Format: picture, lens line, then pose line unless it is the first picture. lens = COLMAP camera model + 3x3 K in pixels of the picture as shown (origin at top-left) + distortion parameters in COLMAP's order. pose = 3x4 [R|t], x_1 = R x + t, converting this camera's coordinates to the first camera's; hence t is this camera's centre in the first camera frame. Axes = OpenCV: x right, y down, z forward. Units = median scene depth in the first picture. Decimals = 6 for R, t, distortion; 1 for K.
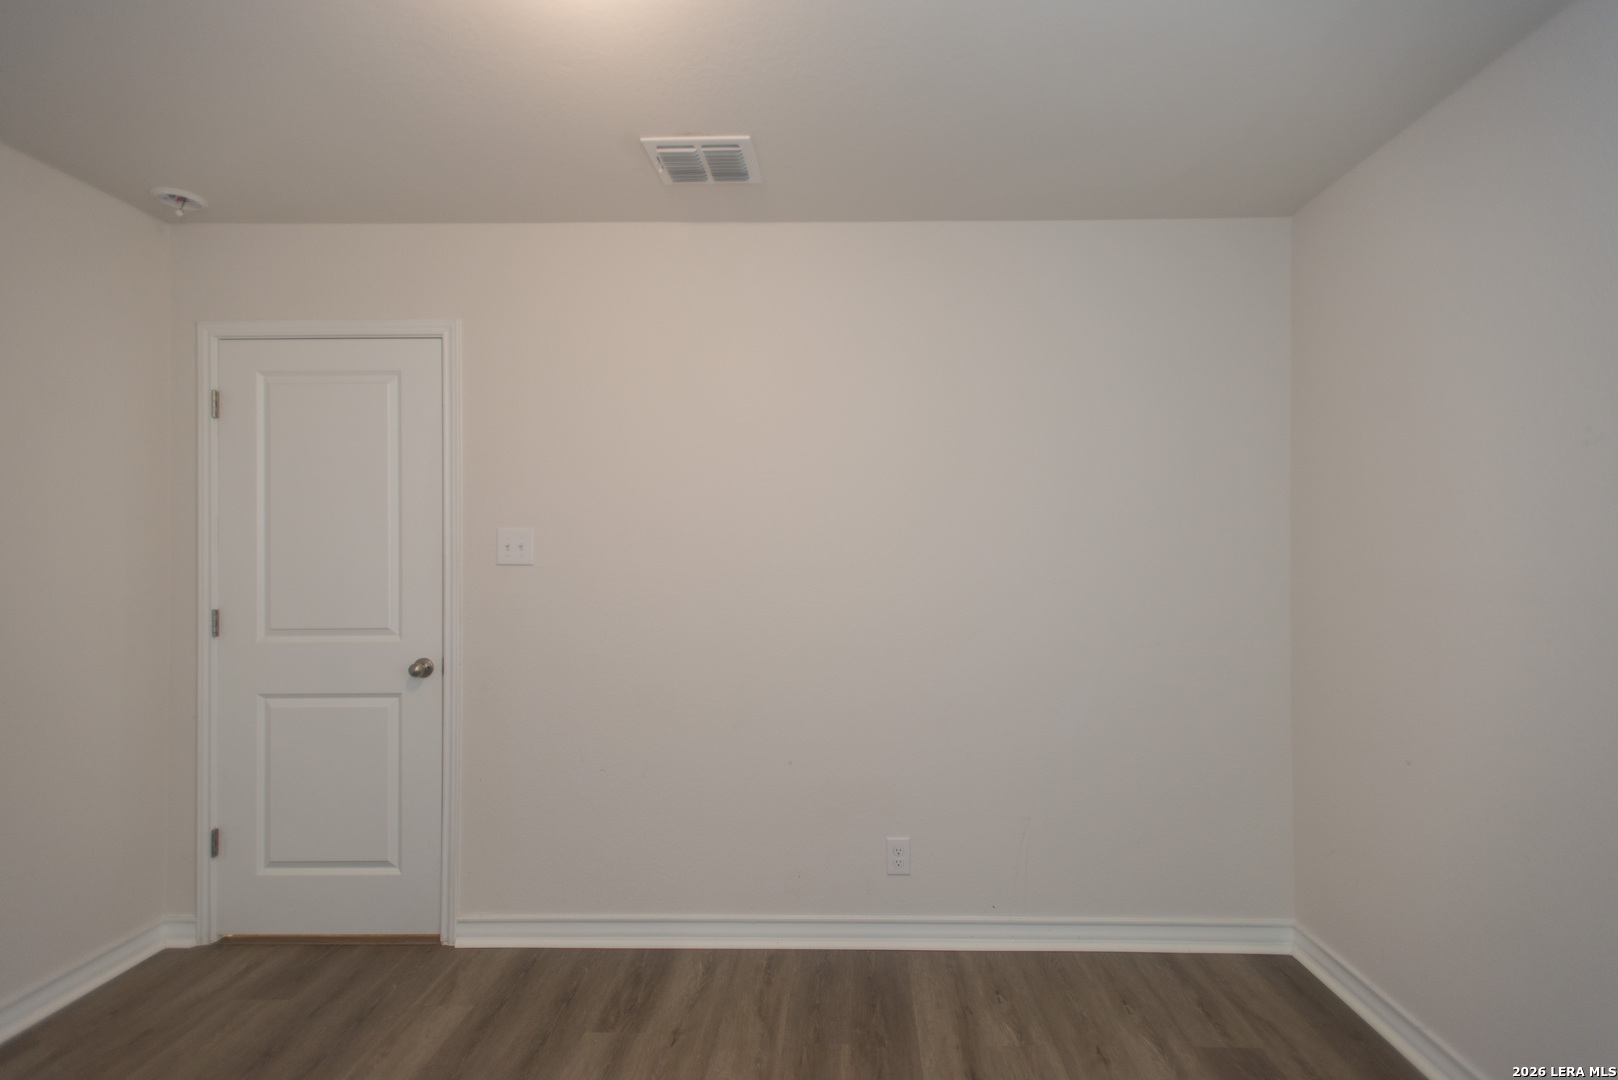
lens RADIAL K [[866.6, 0, 813.4], [0, 866.6, 530.6], [0, 0, 1]] dist [0.006745, 0.000848]
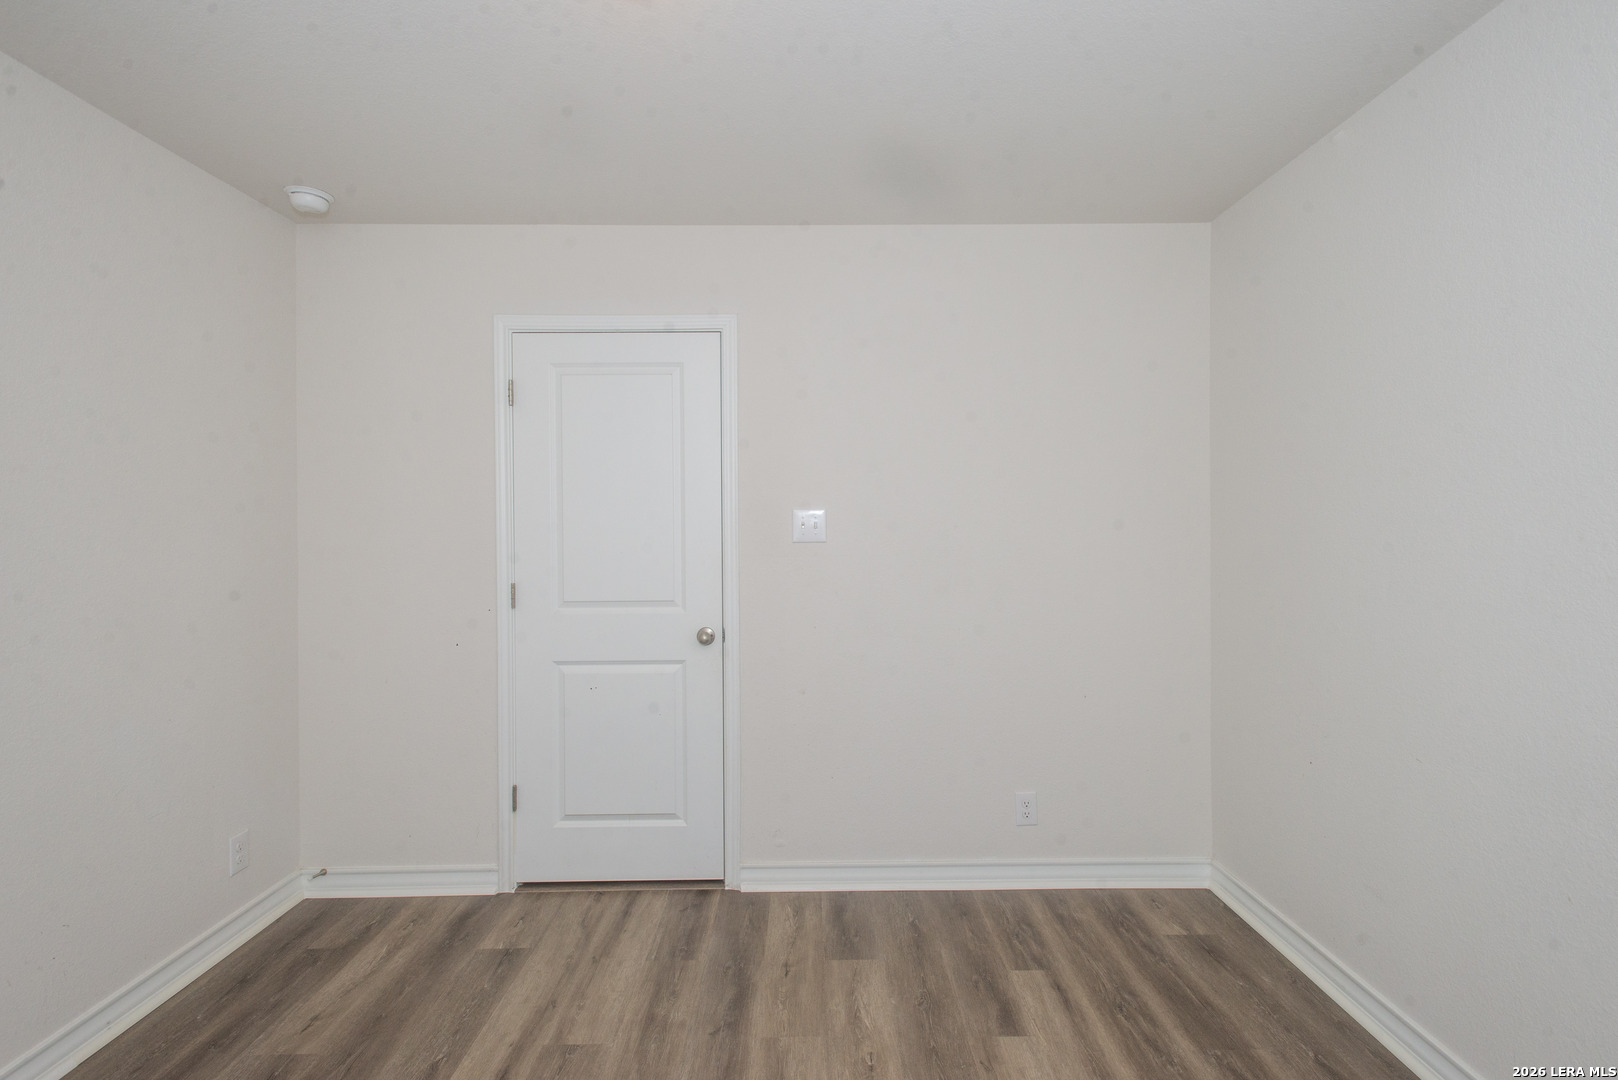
lens RADIAL K [[788.0, 0, 807.5], [0, 788.0, 524.9], [0, 0, 1]] dist [0.012584, -0.002007]
pose [[0.999739, -0.002953, 0.022648, -0.343219], [0.002537, 0.999828, 0.018363, 0.000151], [-0.022698, -0.018301, 0.999575, 0.011588]]
